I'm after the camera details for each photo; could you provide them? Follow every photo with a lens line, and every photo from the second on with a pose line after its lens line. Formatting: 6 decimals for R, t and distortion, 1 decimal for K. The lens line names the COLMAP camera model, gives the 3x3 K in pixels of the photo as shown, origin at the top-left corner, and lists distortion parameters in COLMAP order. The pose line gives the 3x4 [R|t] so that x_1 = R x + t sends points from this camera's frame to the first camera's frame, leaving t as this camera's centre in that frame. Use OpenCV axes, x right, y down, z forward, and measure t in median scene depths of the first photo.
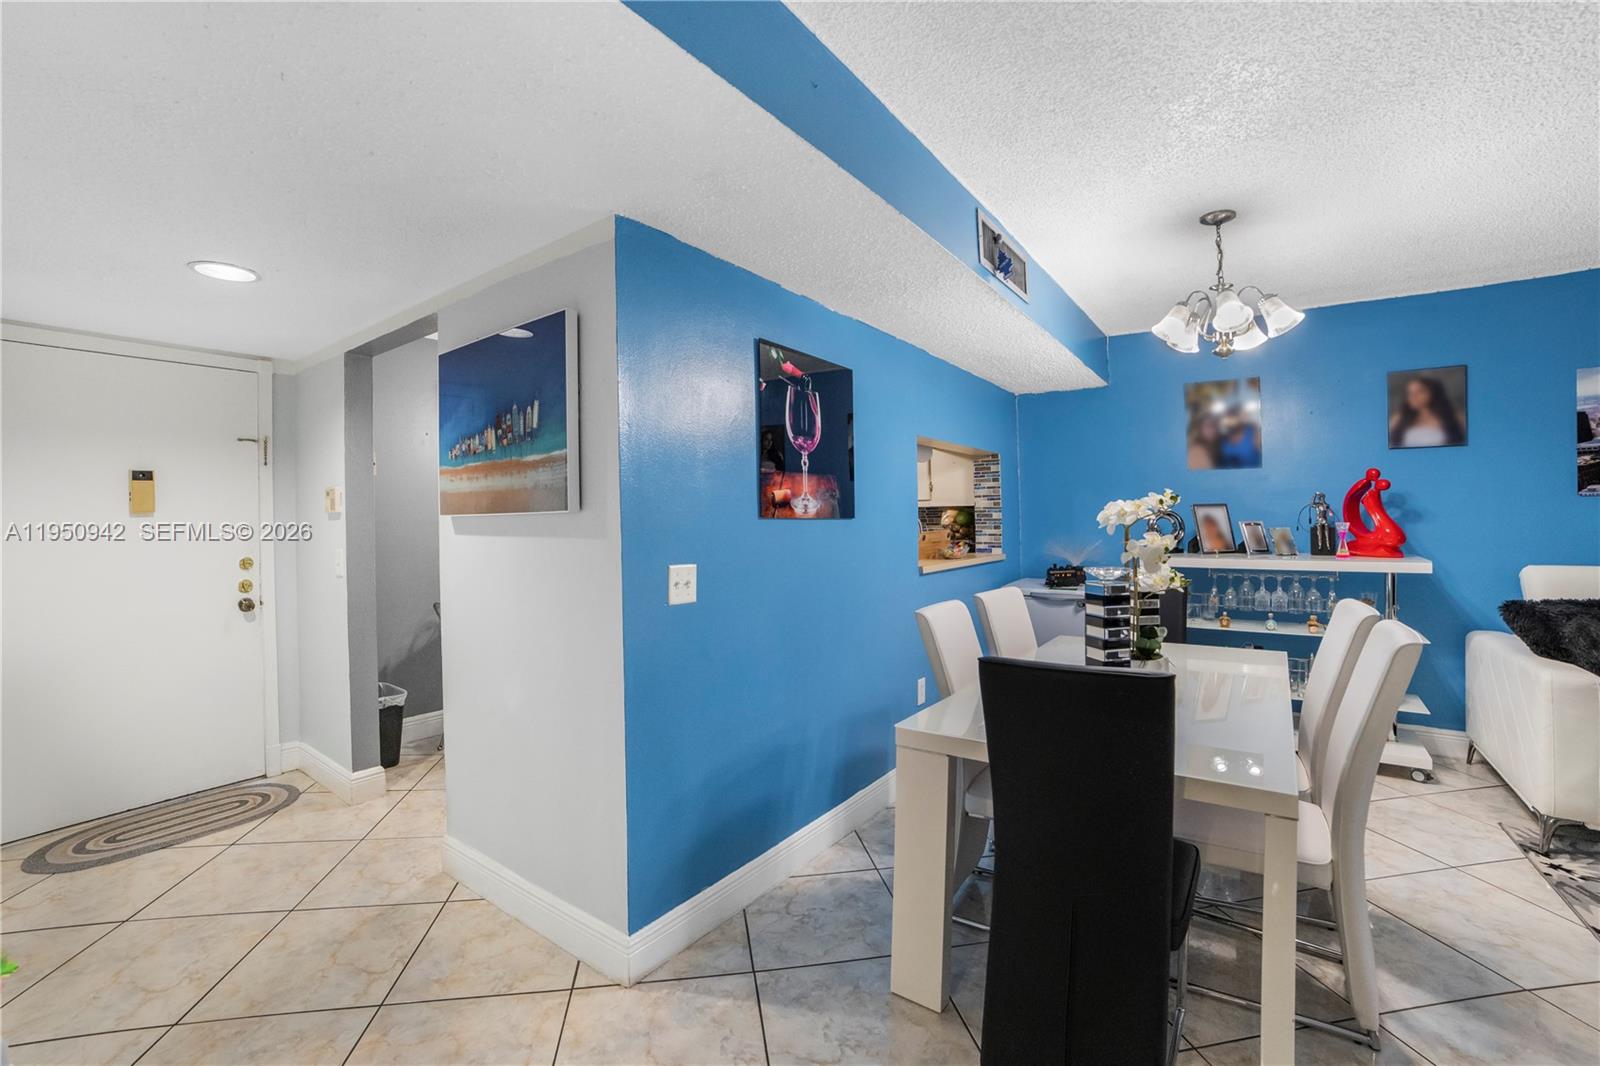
lens RADIAL K [[677.2, 0, 798.2], [0, 677.2, 520.6], [0, 0, 1]] dist [-0.100475, 0.033138]
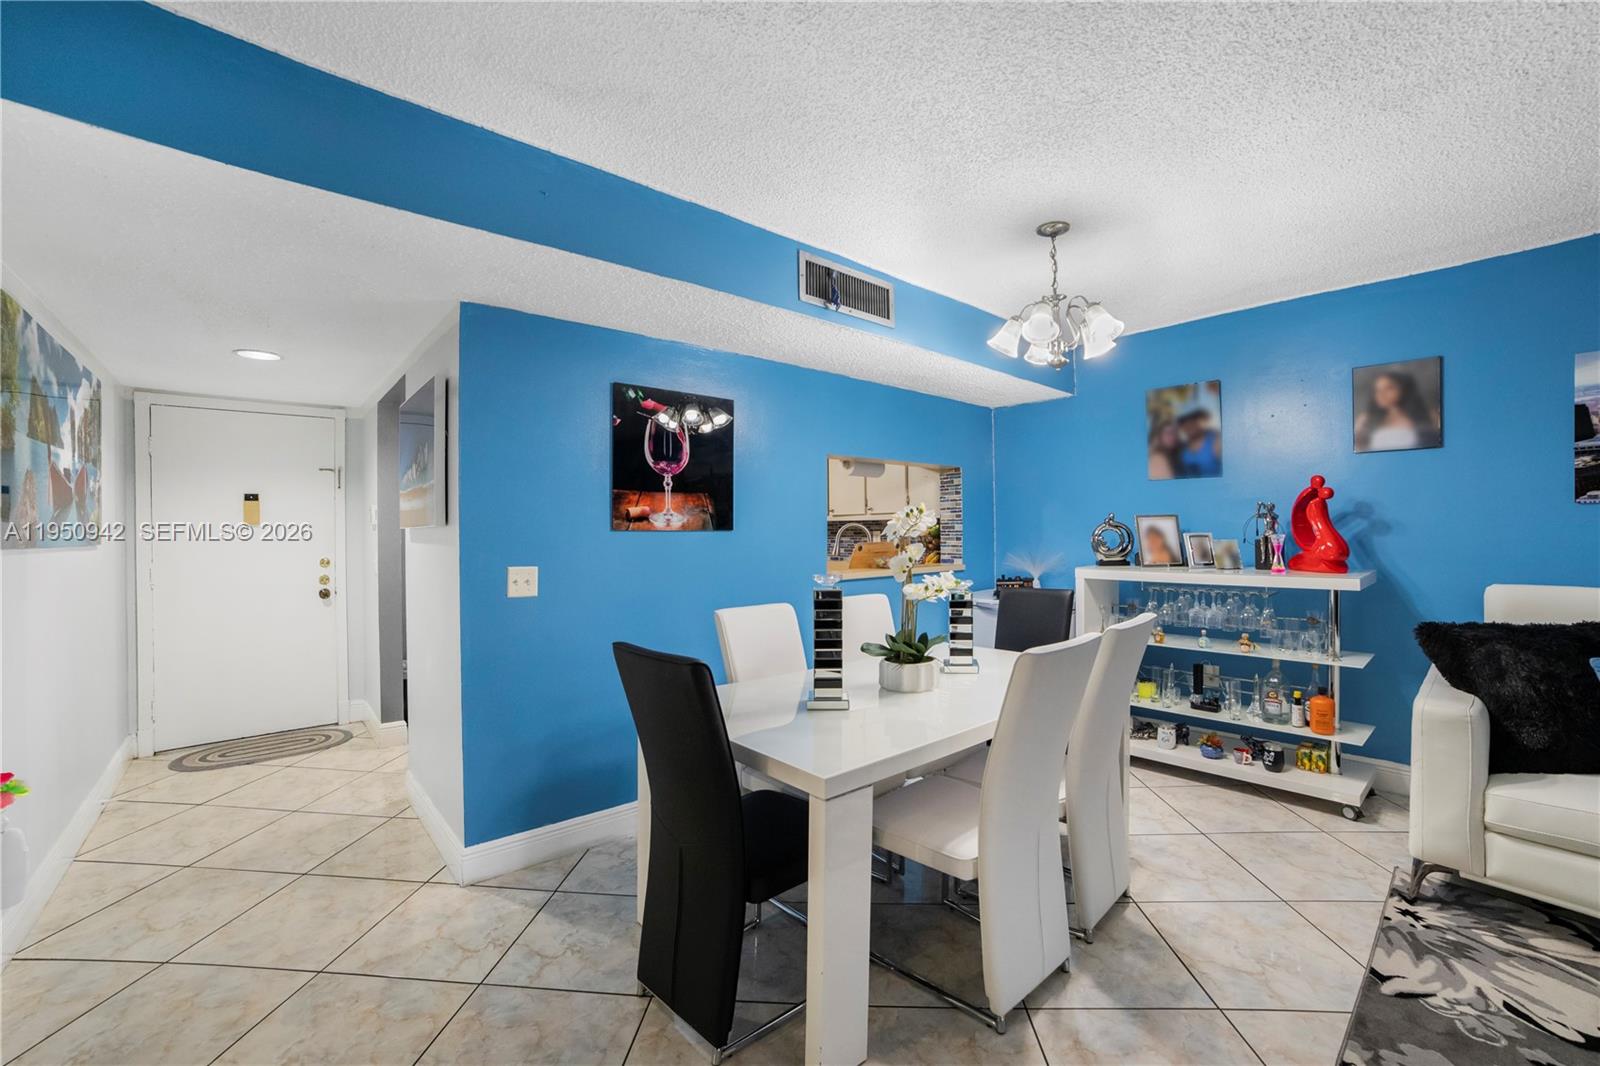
lens RADIAL K [[654.8, 0, 800.0], [0, 654.8, 533.0], [0, 0, 1]] dist [-0.096678, 0.032407]
pose [[0.972992, 0.000722, -0.230836, 0.421171], [-0.000192, 0.999997, 0.002320, -0.001340], [0.230837, -0.002213, 0.972990, -0.047393]]
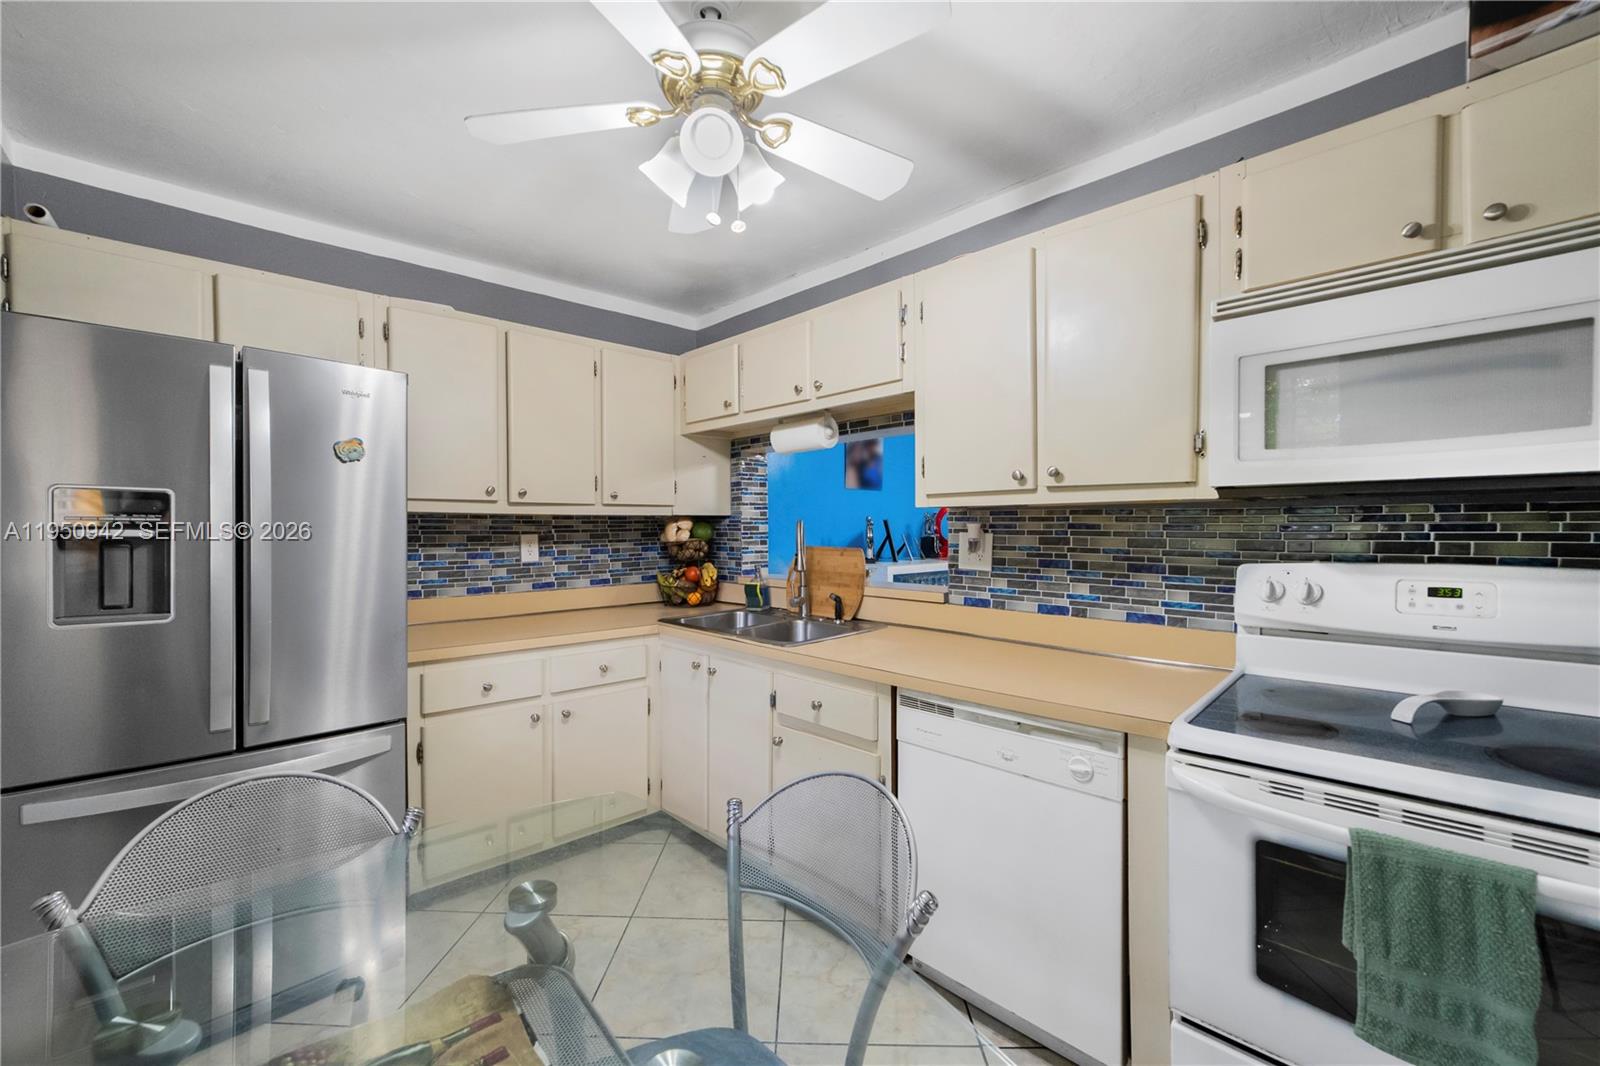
lens RADIAL K [[654.8, 0, 800.0], [0, 654.8, 533.0], [0, 0, 1]] dist [-0.096678, 0.032407]
pose [[0.202410, 0.006707, 0.979278, -0.688182], [0.006931, 0.999942, -0.008281, 0.007569], [-0.979276, 0.008464, 0.202352, 1.153486]]
